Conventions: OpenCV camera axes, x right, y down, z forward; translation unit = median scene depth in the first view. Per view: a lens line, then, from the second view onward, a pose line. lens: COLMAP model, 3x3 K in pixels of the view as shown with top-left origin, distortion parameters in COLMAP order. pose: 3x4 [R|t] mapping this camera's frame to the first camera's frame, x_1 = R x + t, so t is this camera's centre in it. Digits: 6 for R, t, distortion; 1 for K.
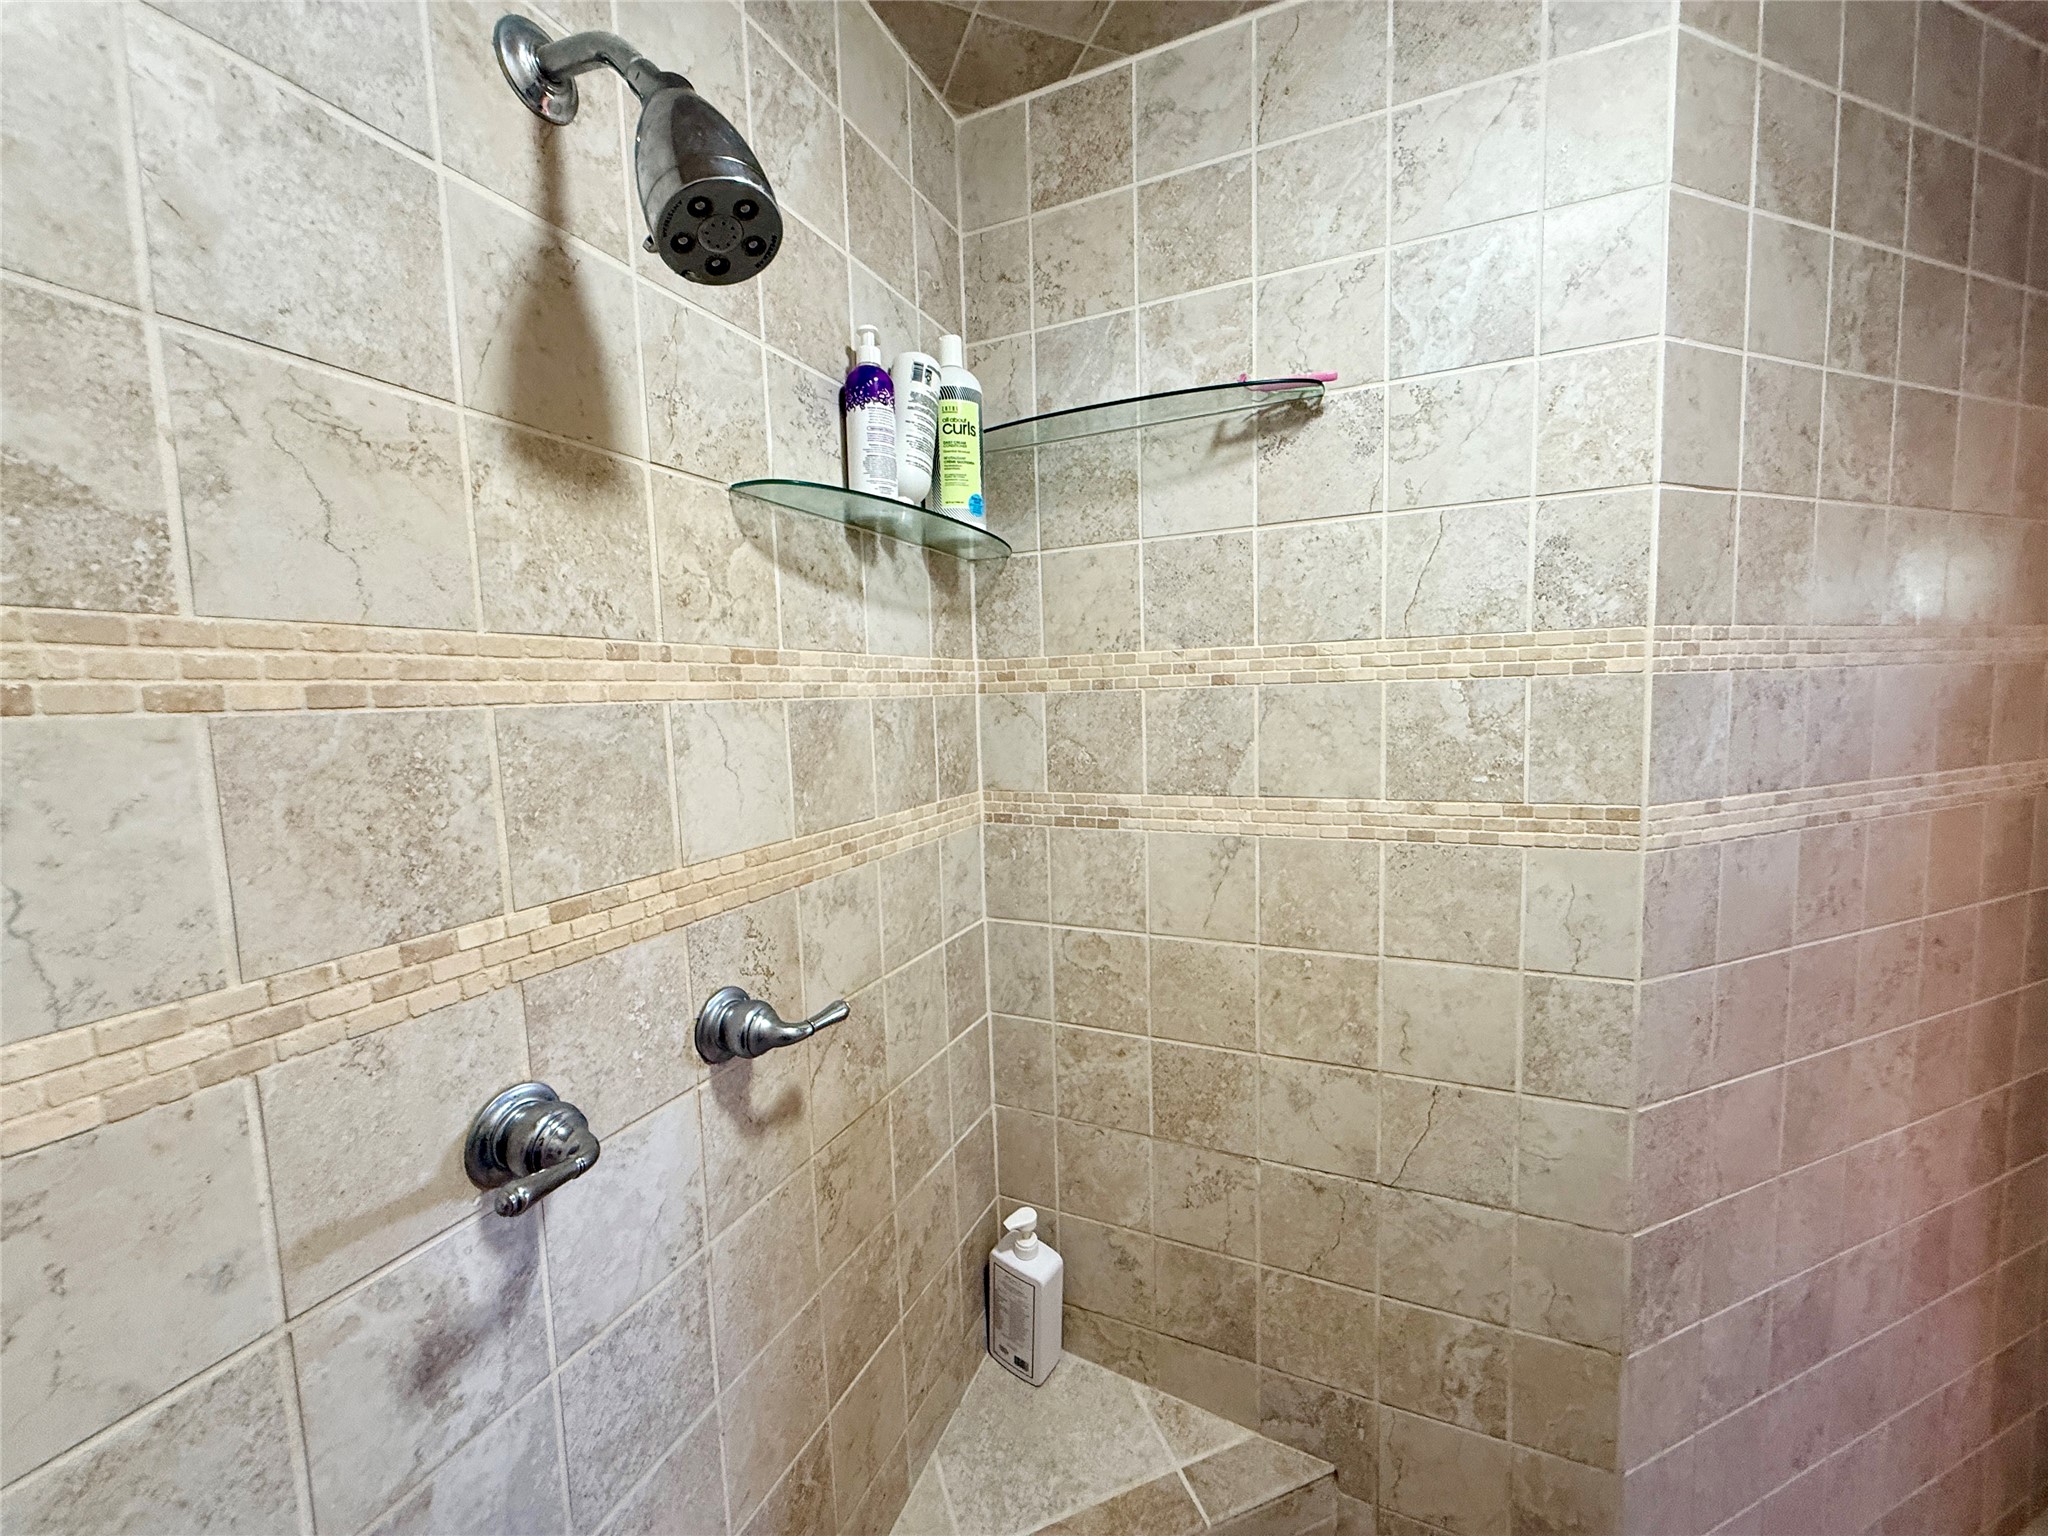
lens RADIAL K [[814.4, 0, 1024.0], [0, 814.4, 768.0], [0, 0, 1]] dist [0.000138, -0.000018]
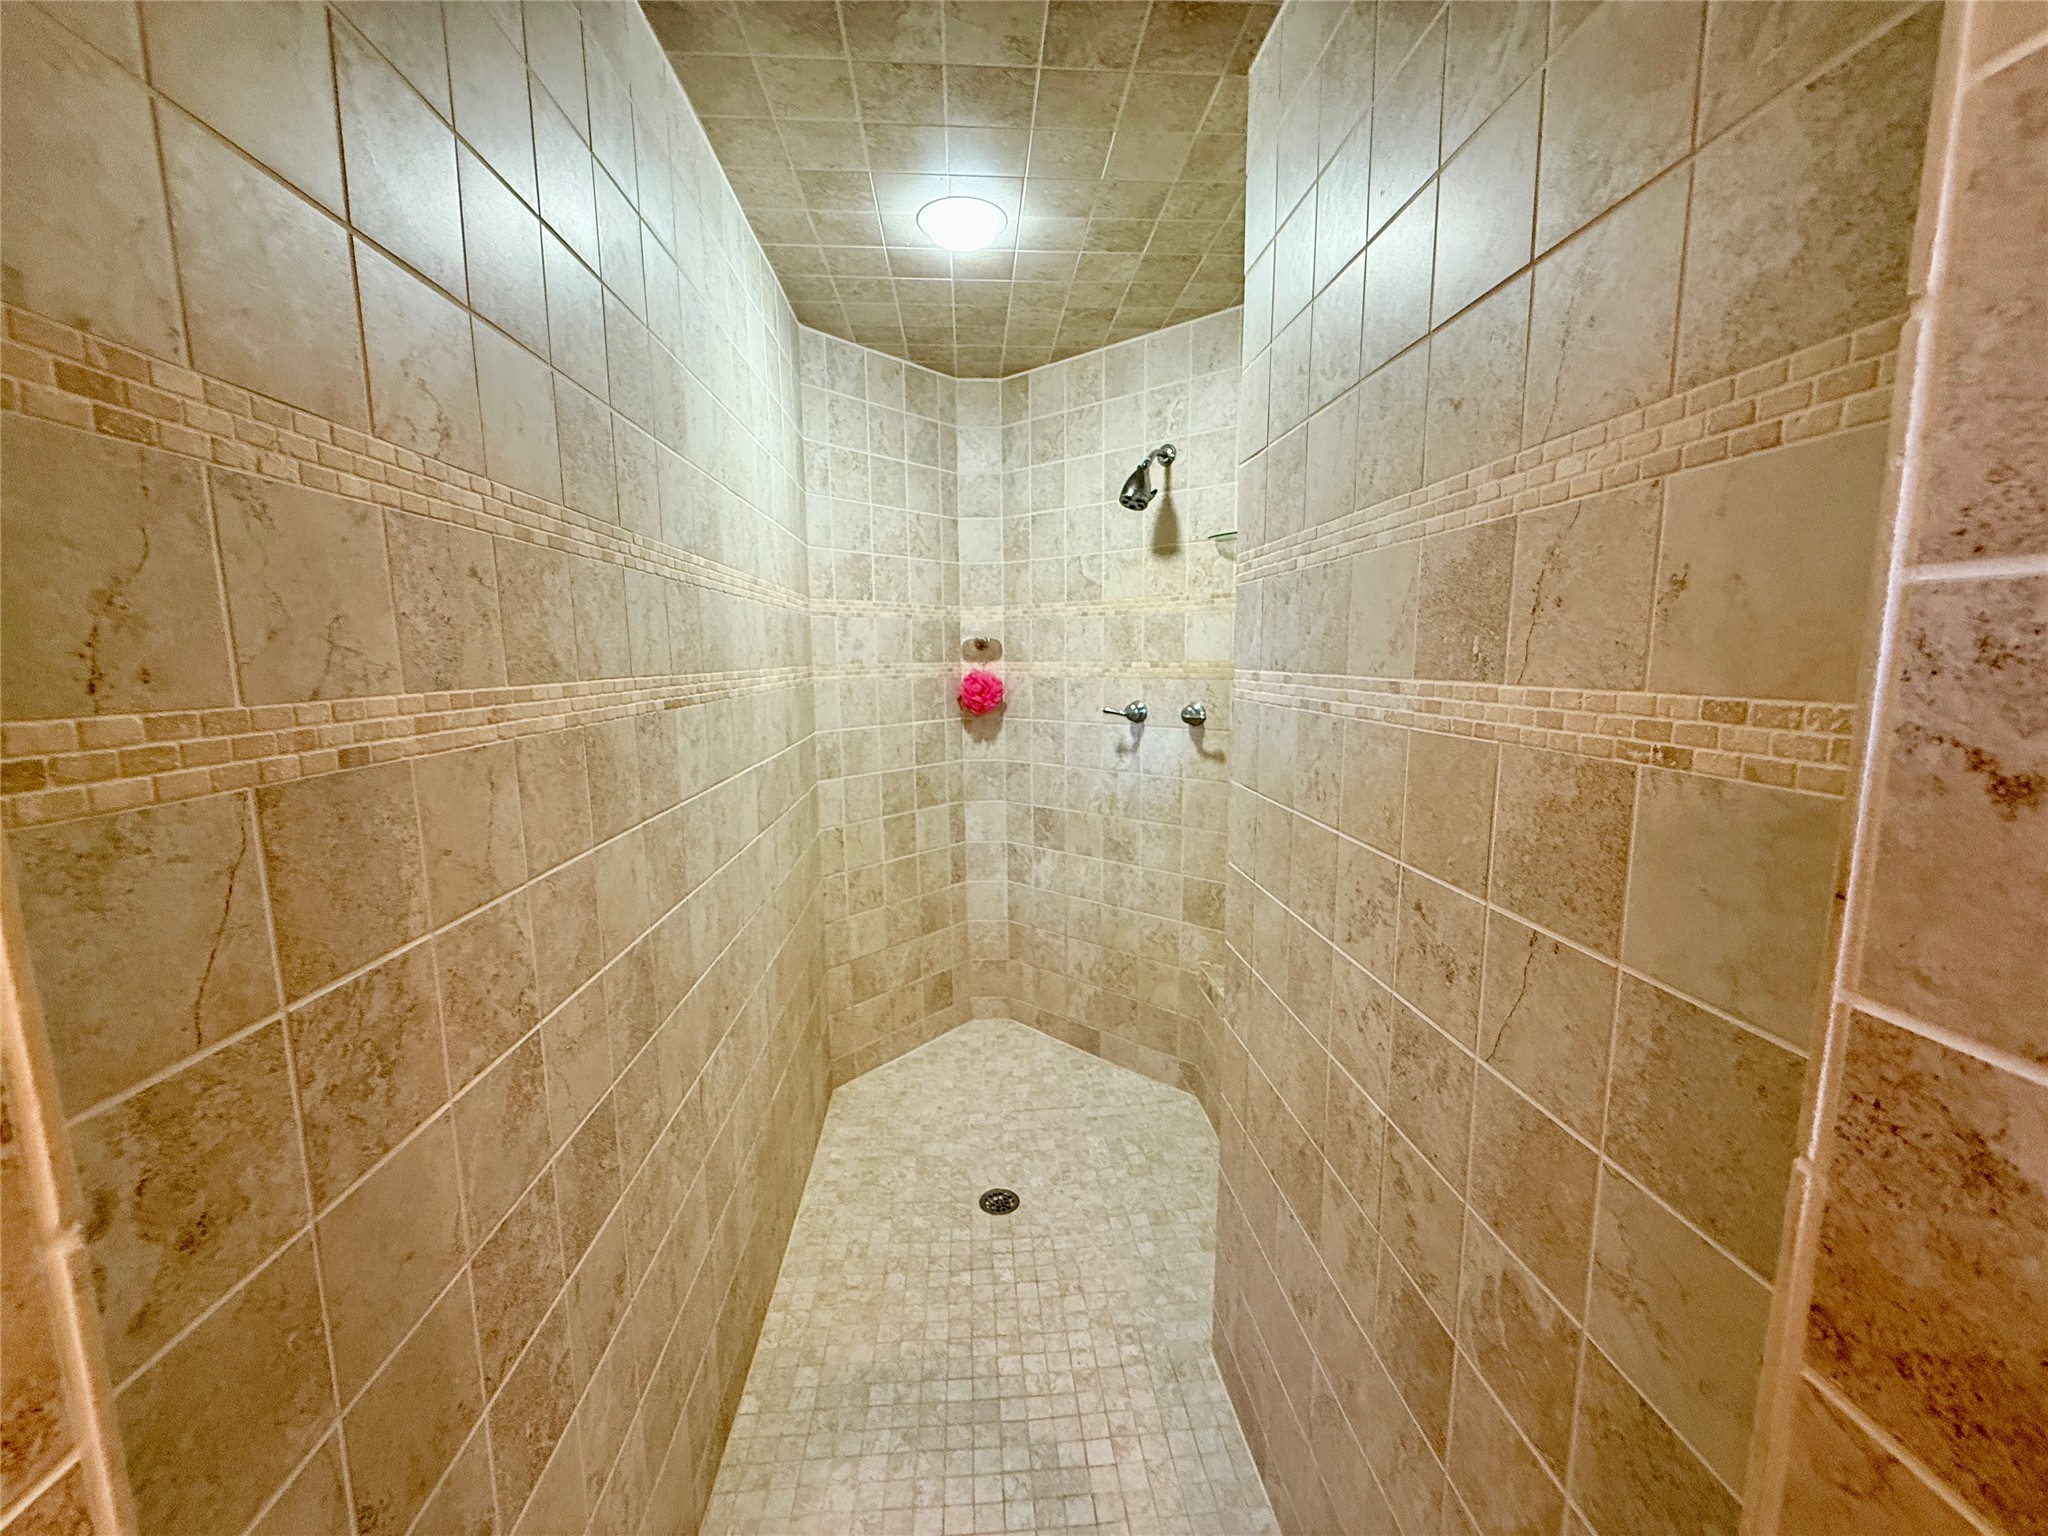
lens RADIAL K [[817.8, 0, 1024.0], [0, 817.8, 768.0], [0, 0, 1]] dist [-0.000325, -0.000018]
pose [[-0.291412, 0.166425, -0.942010, 2.878466], [-0.067684, 0.978695, 0.193844, -0.054967], [0.954200, 0.120247, -0.273939, 1.263495]]
